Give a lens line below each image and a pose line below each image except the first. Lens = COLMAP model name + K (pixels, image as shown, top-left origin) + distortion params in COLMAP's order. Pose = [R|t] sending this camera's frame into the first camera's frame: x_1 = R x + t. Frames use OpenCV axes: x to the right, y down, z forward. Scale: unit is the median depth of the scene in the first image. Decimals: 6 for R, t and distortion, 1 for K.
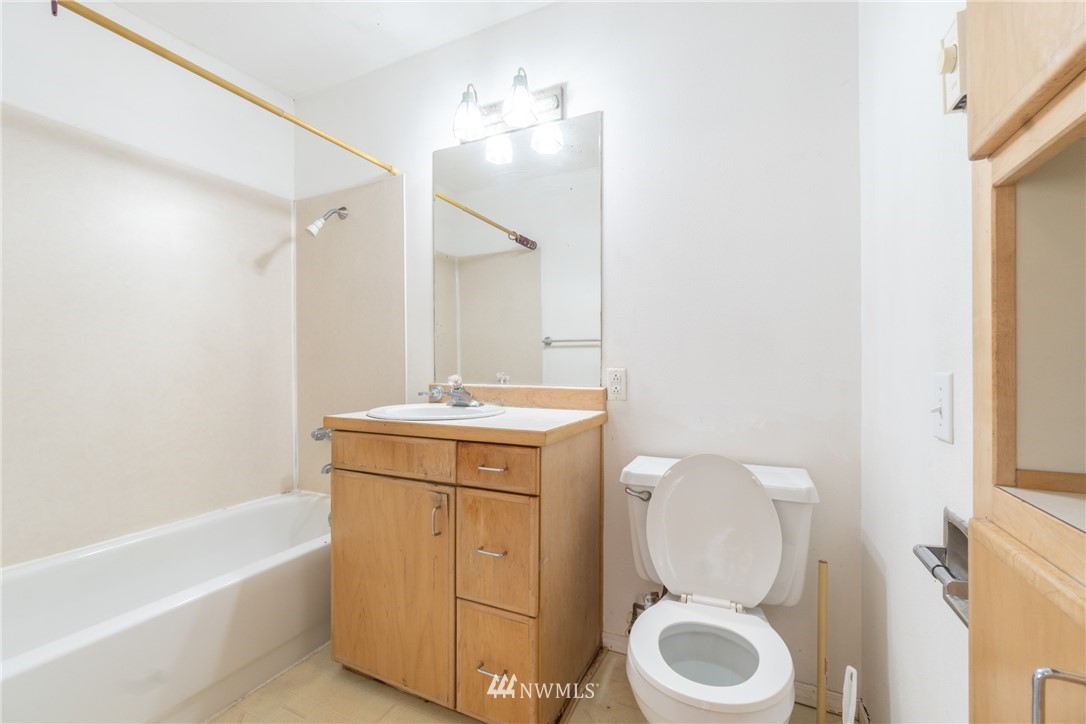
lens RADIAL K [[465.1, 0, 542.6], [0, 465.1, 365.0], [0, 0, 1]] dist [-0.003069, 0.000144]
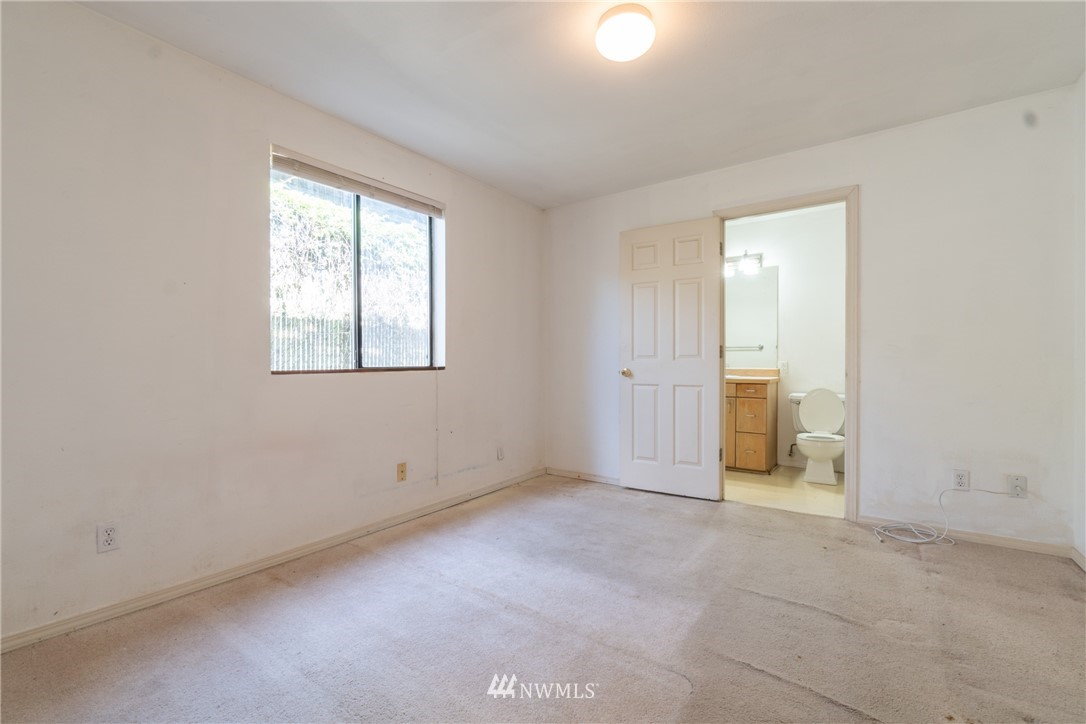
lens RADIAL K [[465.1, 0, 542.6], [0, 465.1, 365.0], [0, 0, 1]] dist [-0.003069, 0.000144]
pose [[0.981493, 0.001645, -0.191491, -0.843025], [-0.000076, 0.999966, 0.008204, 0.007201], [0.191498, -0.008038, 0.981460, -2.317200]]
